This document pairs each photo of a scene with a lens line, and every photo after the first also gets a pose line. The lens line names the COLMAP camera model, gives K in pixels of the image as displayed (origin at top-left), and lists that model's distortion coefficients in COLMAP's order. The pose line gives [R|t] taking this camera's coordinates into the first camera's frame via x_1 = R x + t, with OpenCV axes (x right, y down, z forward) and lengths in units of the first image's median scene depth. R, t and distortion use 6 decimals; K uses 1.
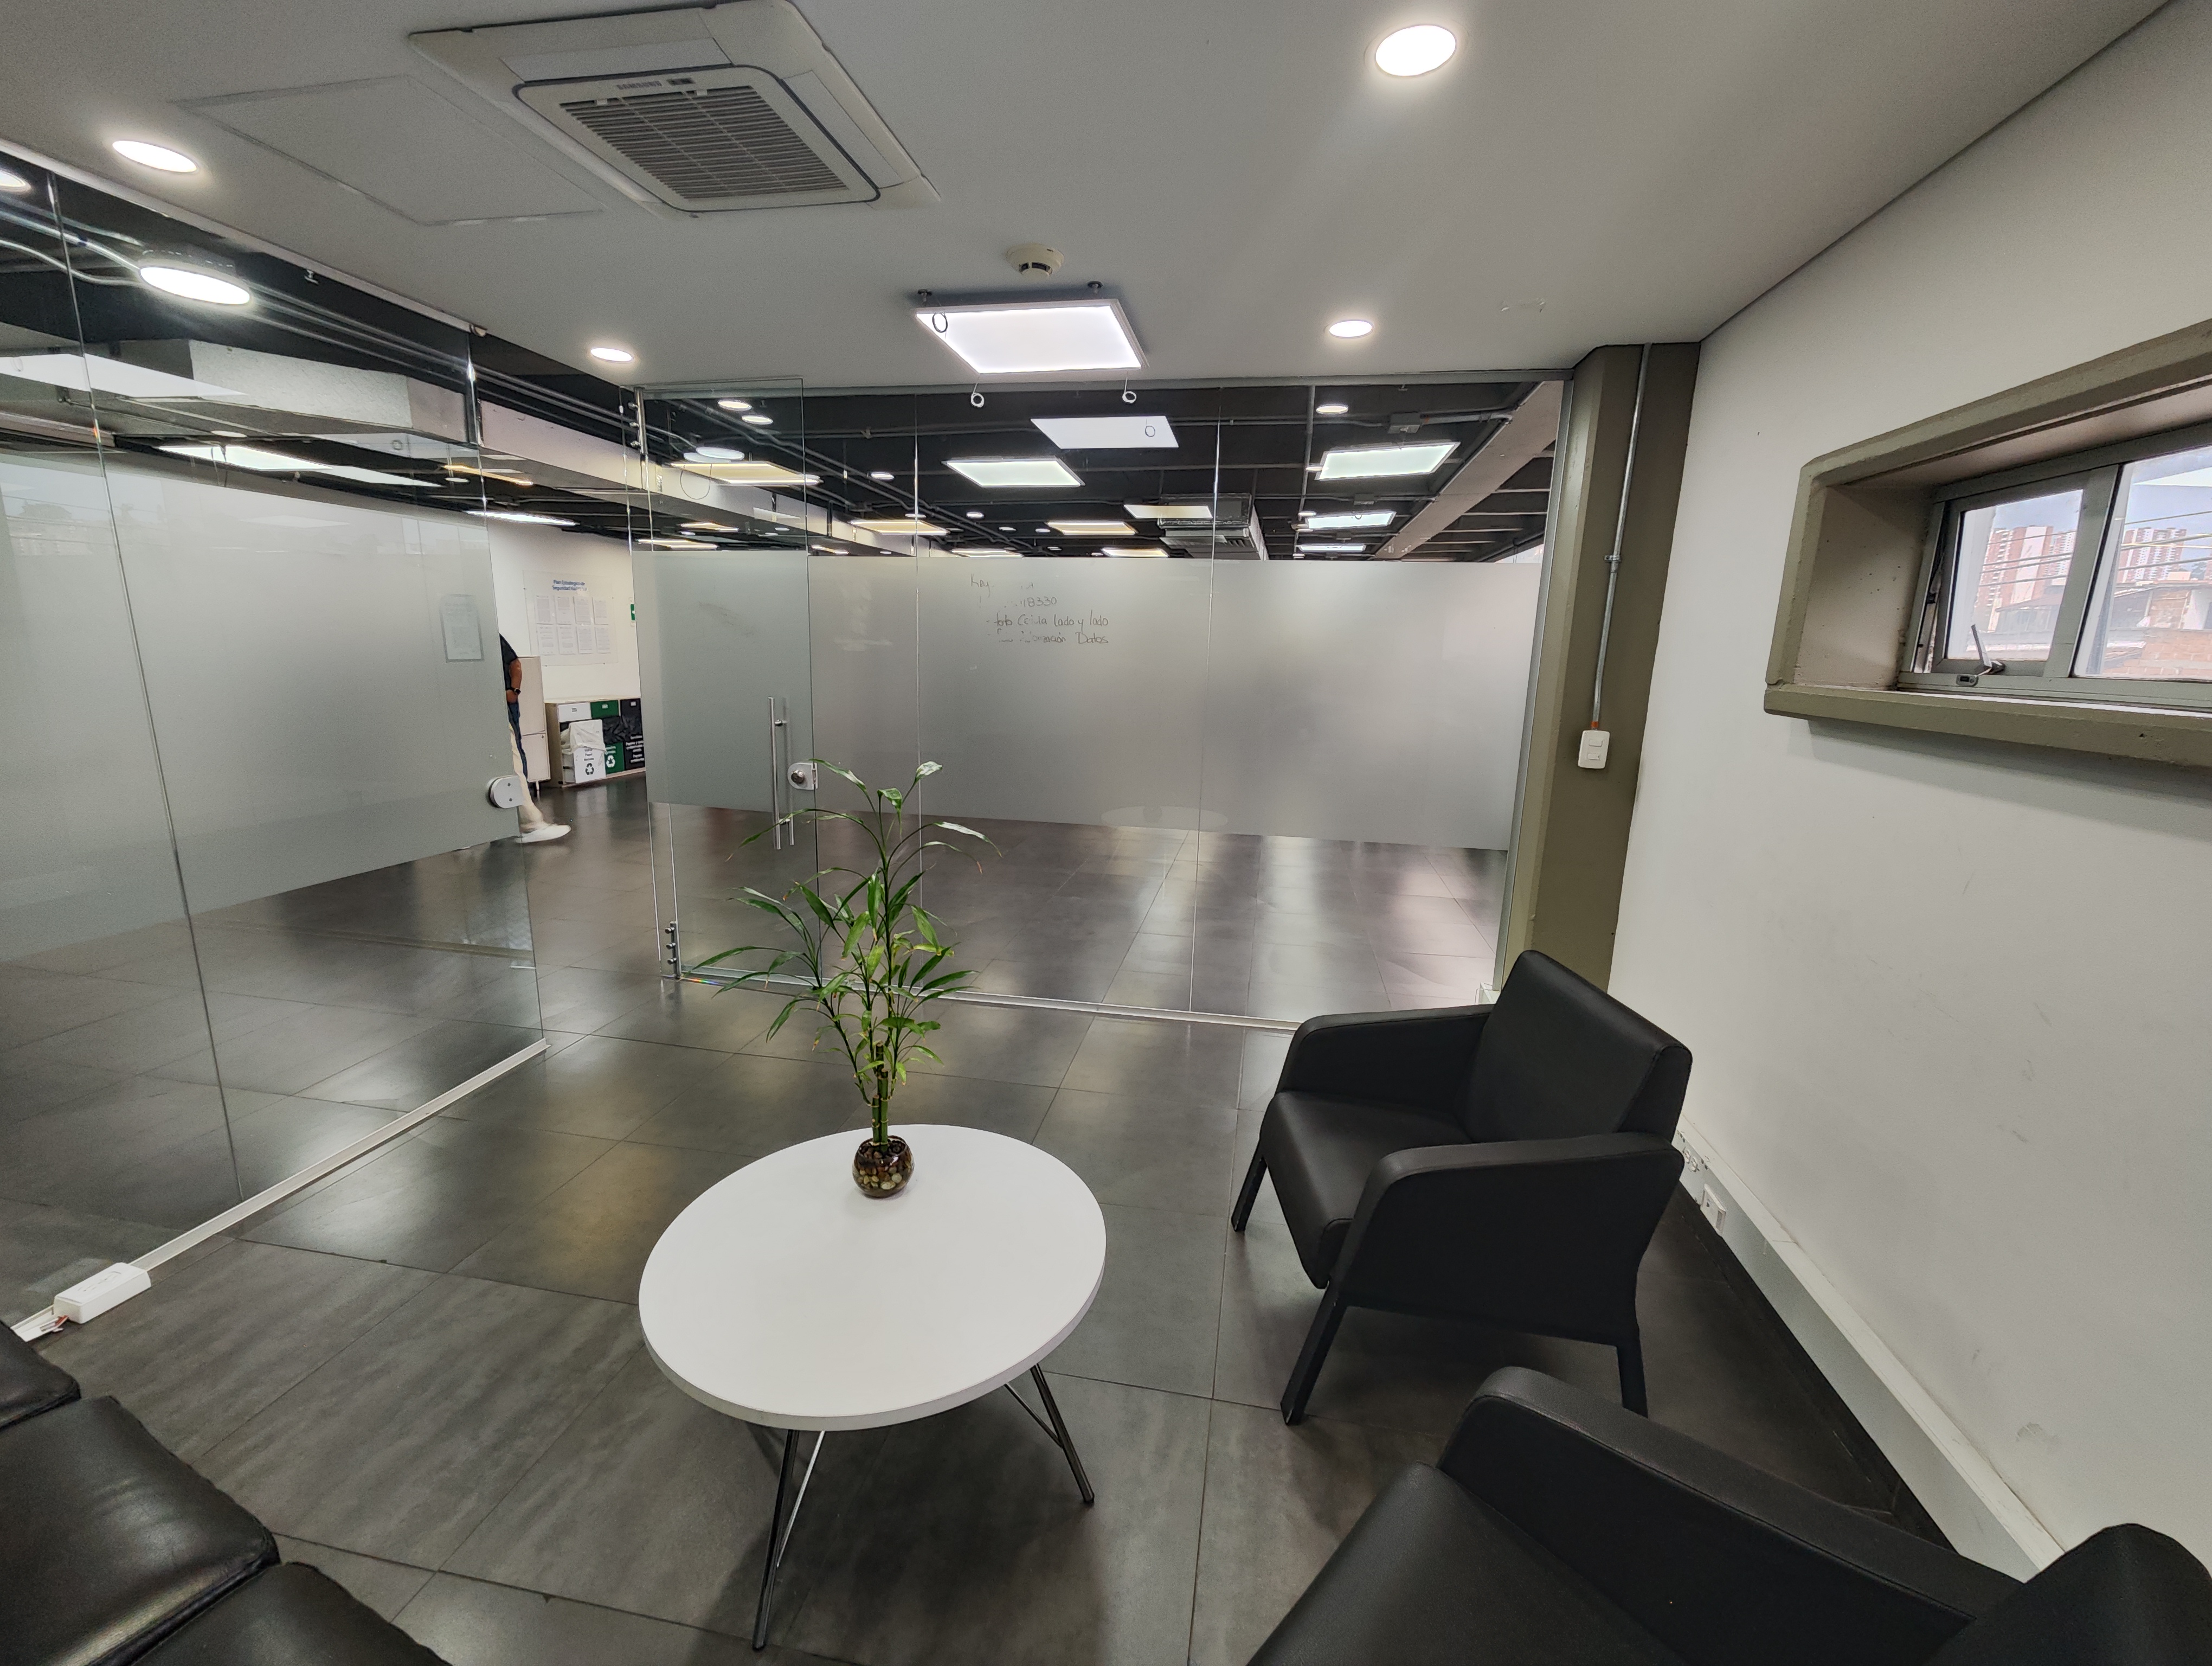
lens RADIAL K [[916.8, 0, 1102.8], [0, 916.8, 834.6], [0, 0, 1]] dist [-0.004219, 0.004582]
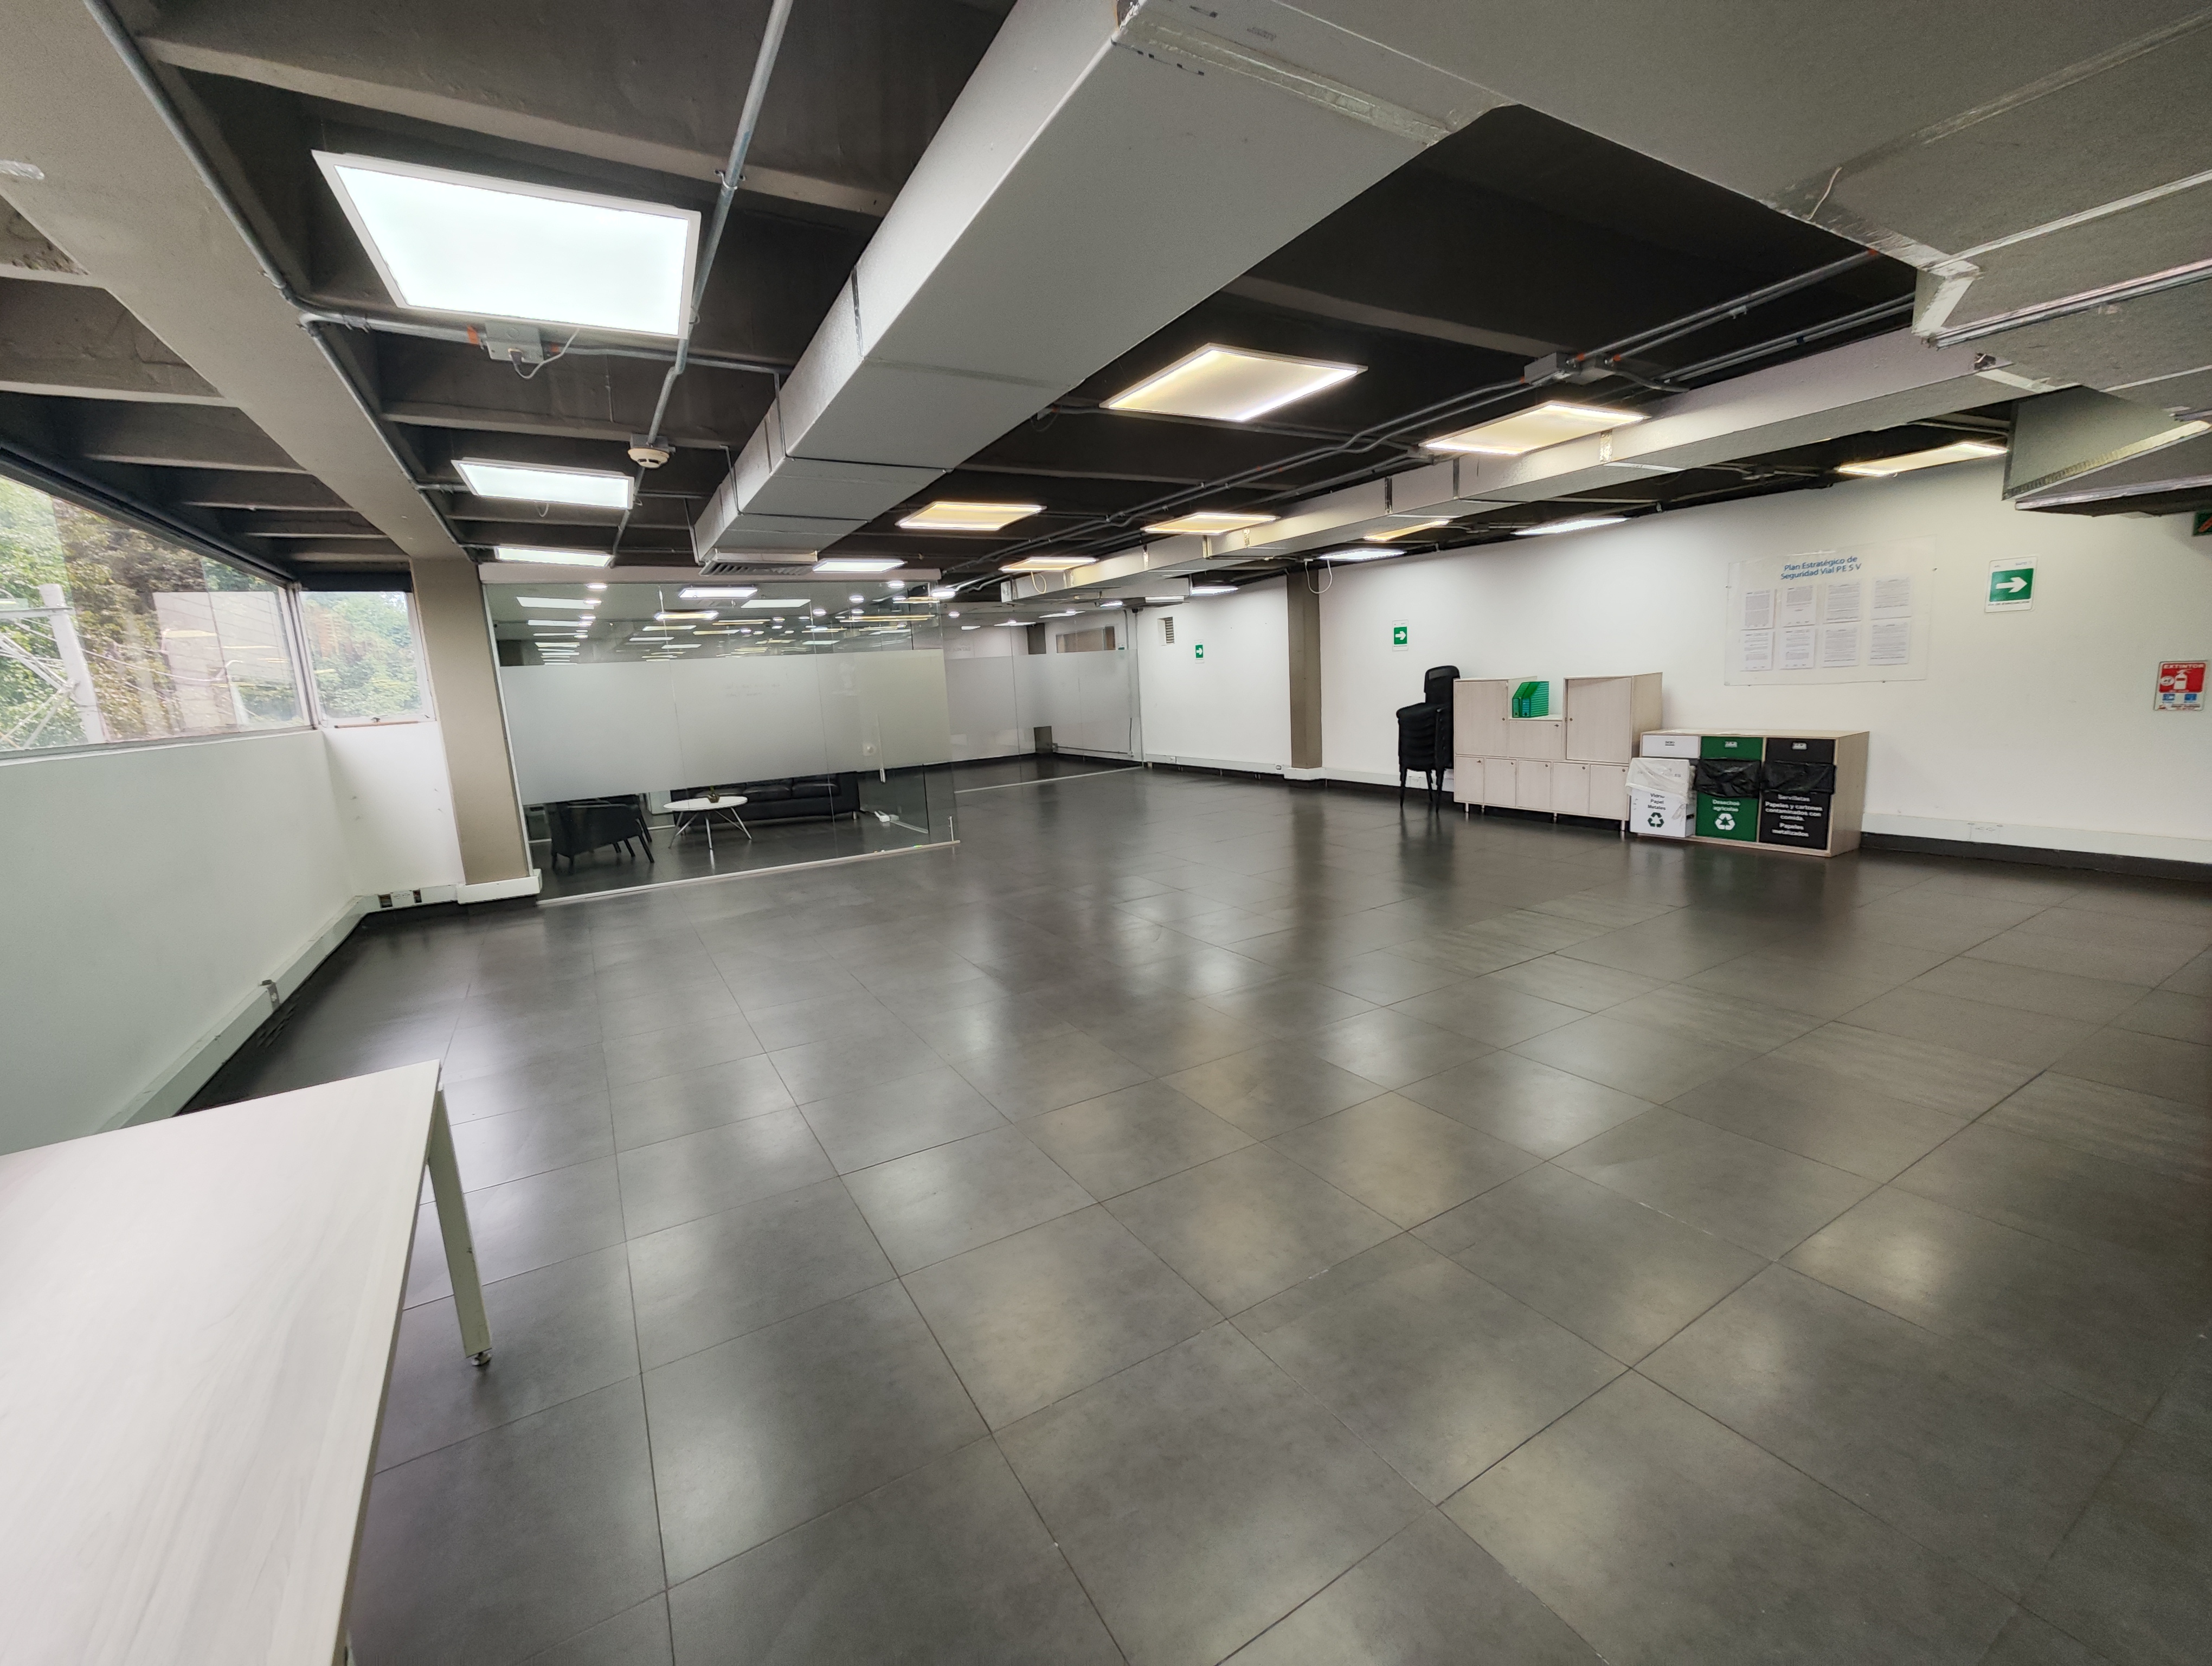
lens RADIAL K [[916.8, 0, 1104.0], [0, 916.8, 832.4], [0, 0, 1]] dist [-0.004219, 0.004582]
pose [[-0.747233, 0.128397, -0.652041, 0.281187], [-0.101322, 0.947676, 0.302726, -0.237378], [0.656793, 0.292273, -0.695125, 1.178218]]
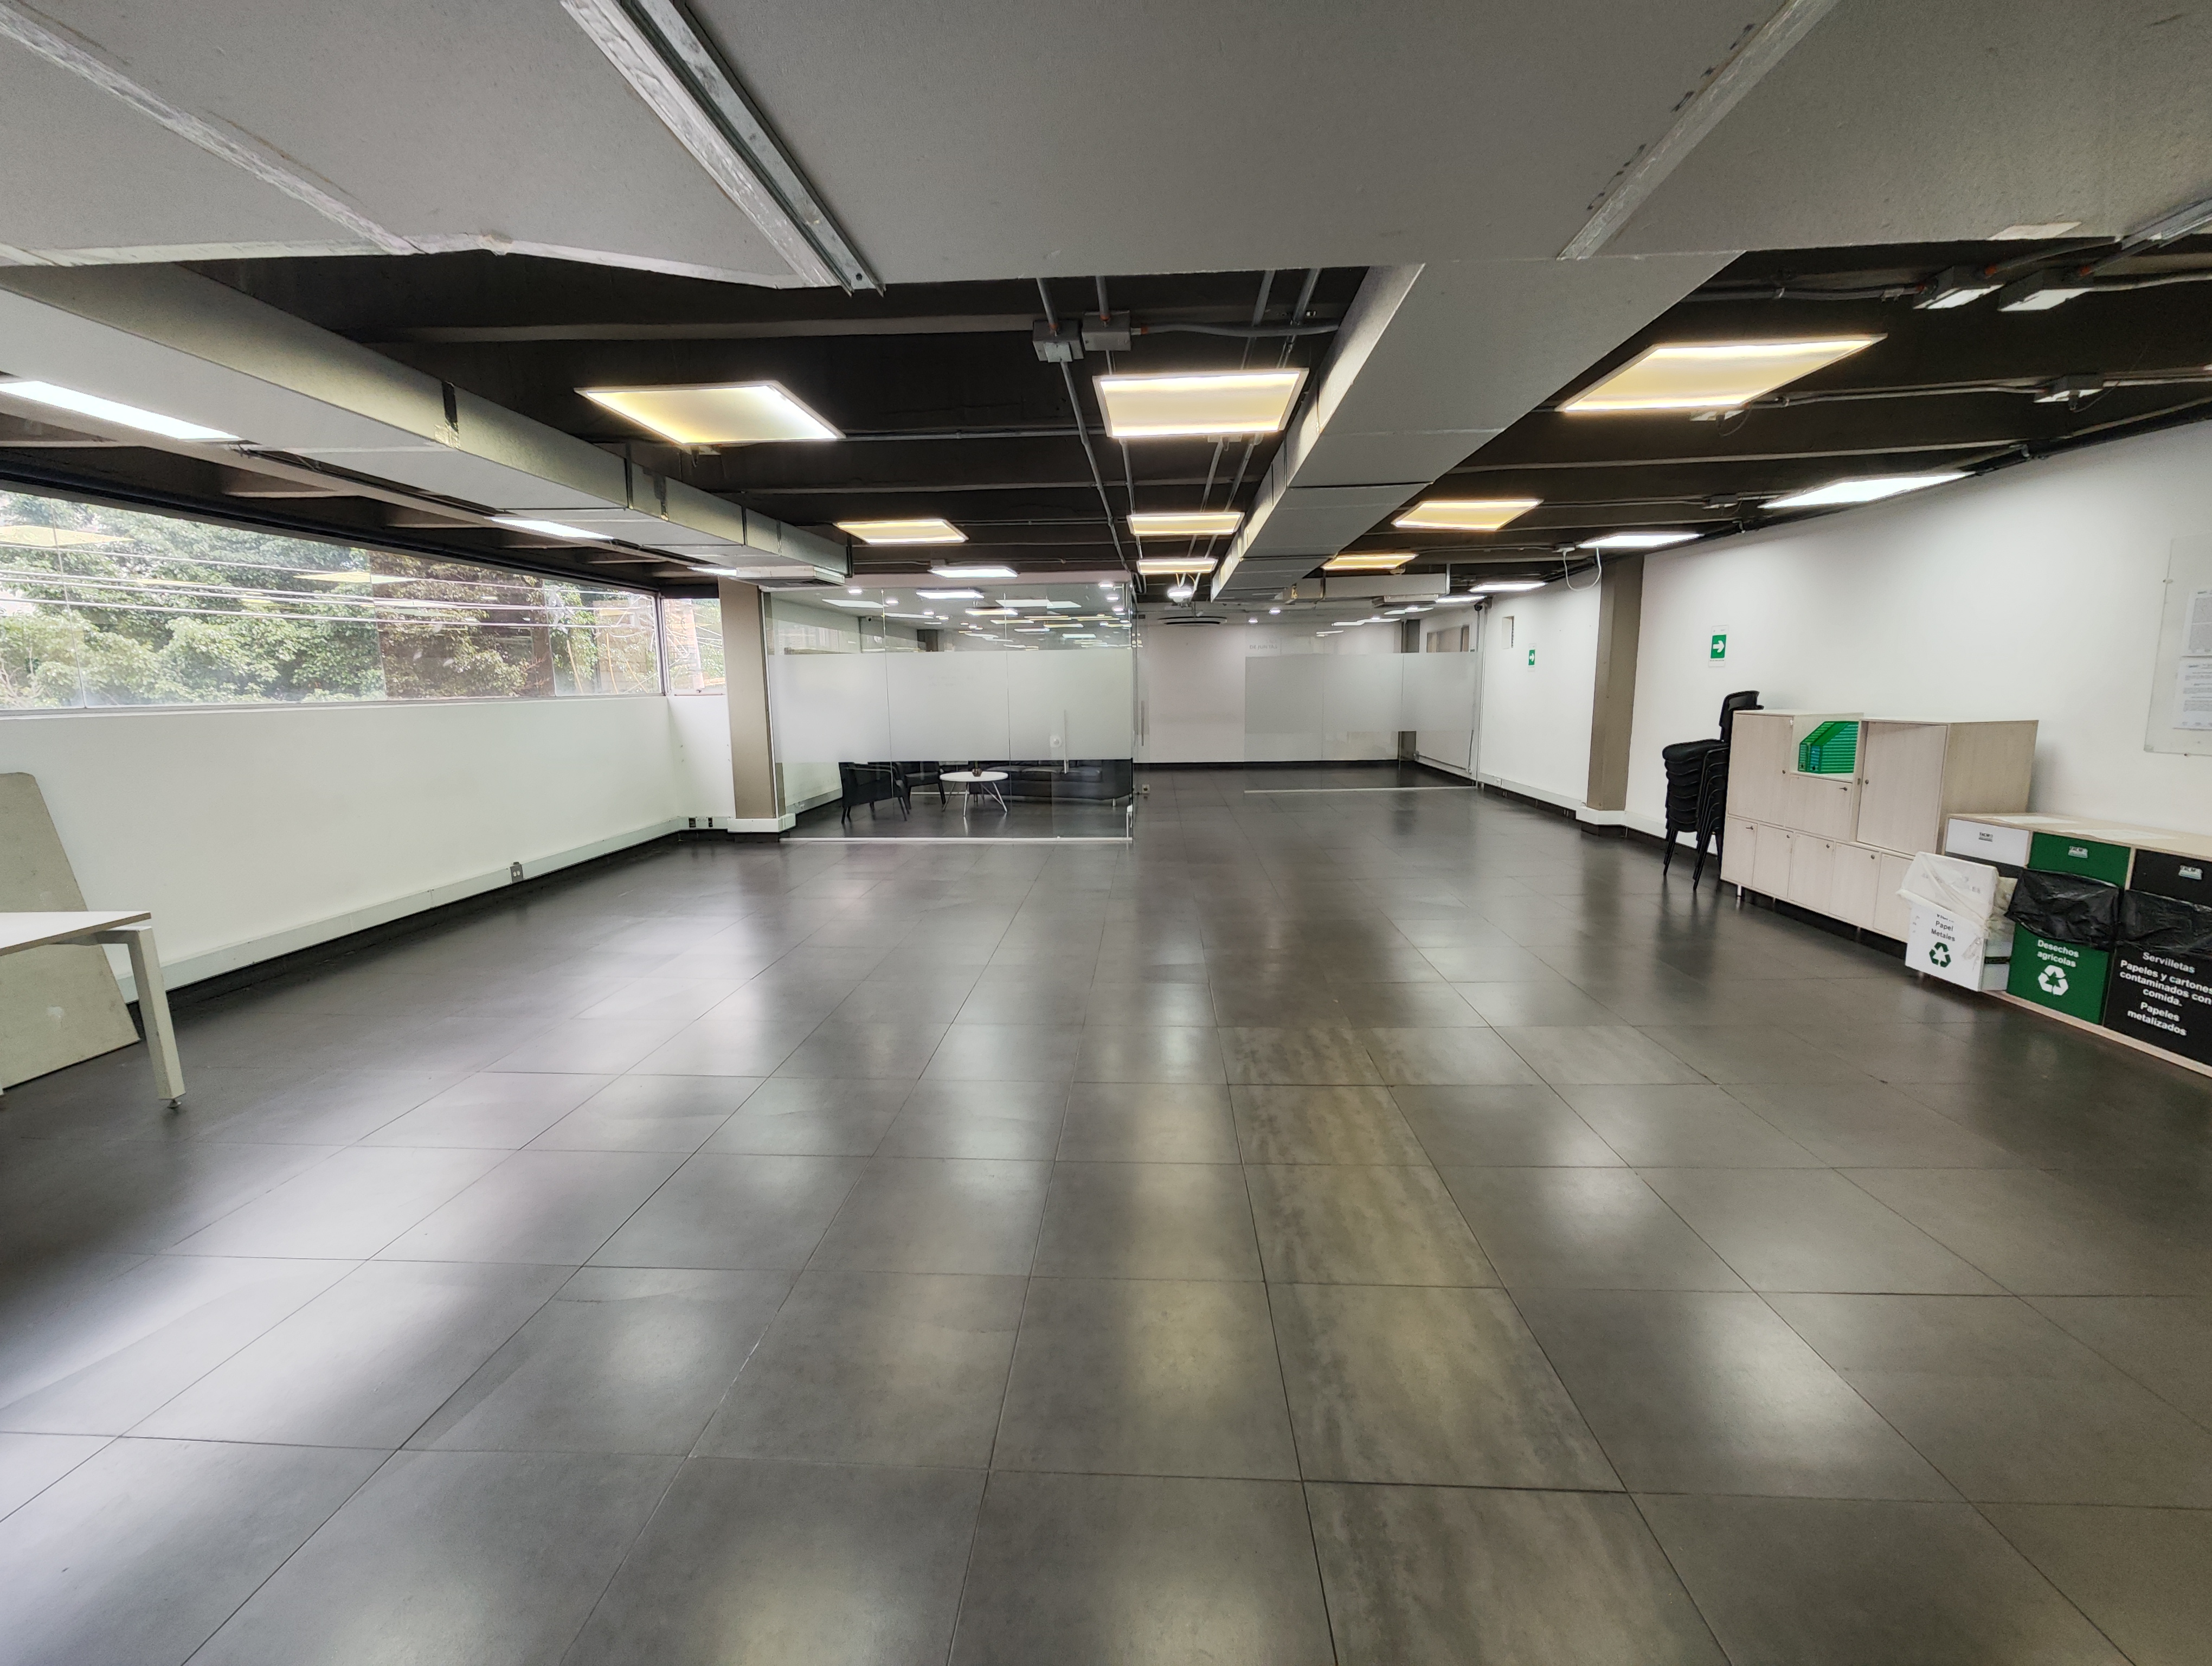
lens RADIAL K [[916.8, 0, 1107.9], [0, 916.8, 833.9], [0, 0, 1]] dist [-0.004219, 0.004582]
pose [[-0.989644, 0.010129, -0.143186, -0.049772], [-0.042361, 0.932474, 0.358744, -0.274794], [0.137151, 0.361094, -0.922389, 1.303890]]
